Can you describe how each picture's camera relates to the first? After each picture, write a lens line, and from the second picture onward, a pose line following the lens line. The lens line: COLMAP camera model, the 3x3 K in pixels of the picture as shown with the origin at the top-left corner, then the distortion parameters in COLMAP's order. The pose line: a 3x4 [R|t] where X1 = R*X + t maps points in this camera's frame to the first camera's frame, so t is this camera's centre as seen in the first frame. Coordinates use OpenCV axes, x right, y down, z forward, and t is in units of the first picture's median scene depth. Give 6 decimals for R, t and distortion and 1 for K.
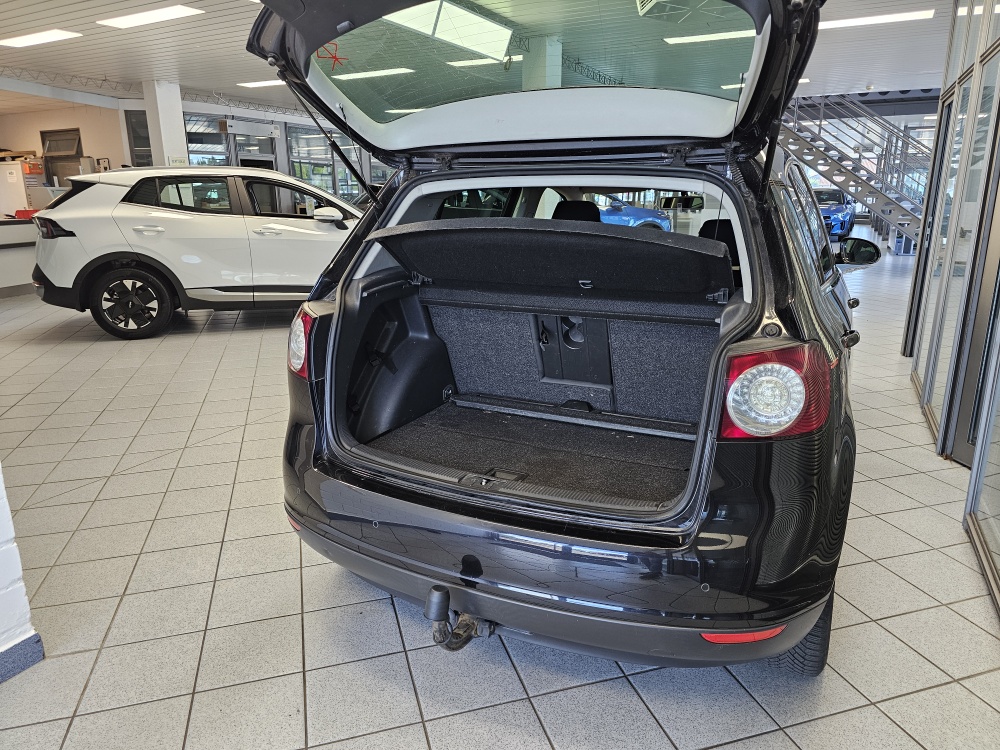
lens RADIAL K [[677.1, 0, 498.2], [0, 677.1, 371.5], [0, 0, 1]] dist [0.057345, -0.061227]
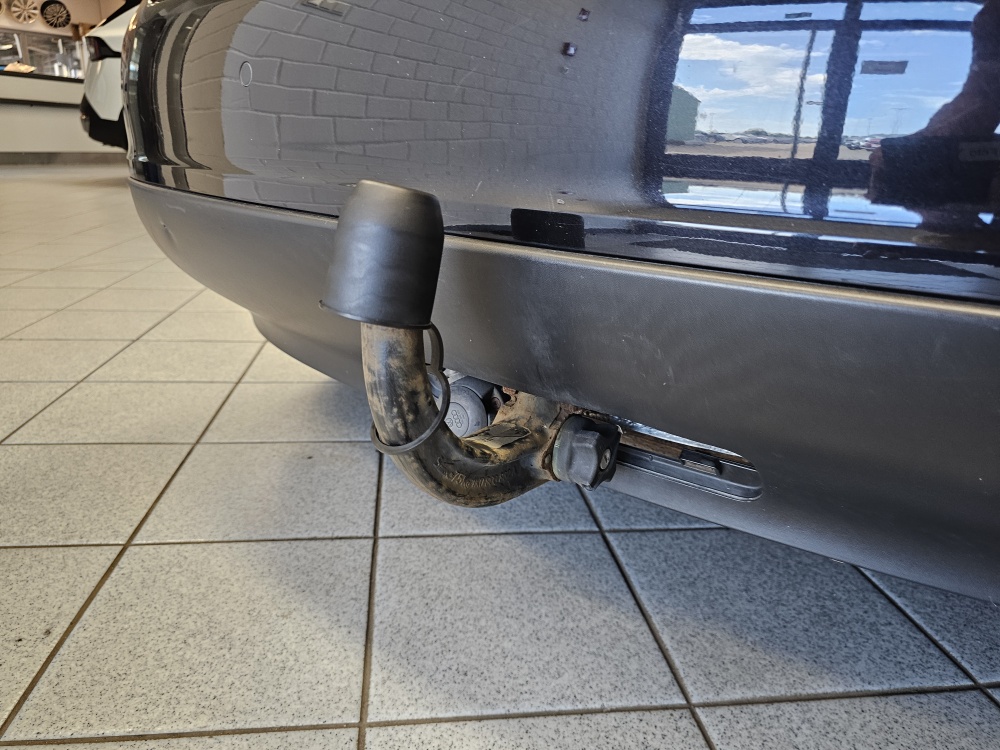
lens RADIAL K [[683.0, 0, 489.4], [0, 683.0, 371.3], [0, 0, 1]] dist [0.041533, -0.060470]
pose [[0.983808, 0.098682, -0.149613, -0.016421], [-0.090660, 0.994100, 0.059540, 0.298785], [0.154605, -0.045012, 0.986950, 0.650163]]
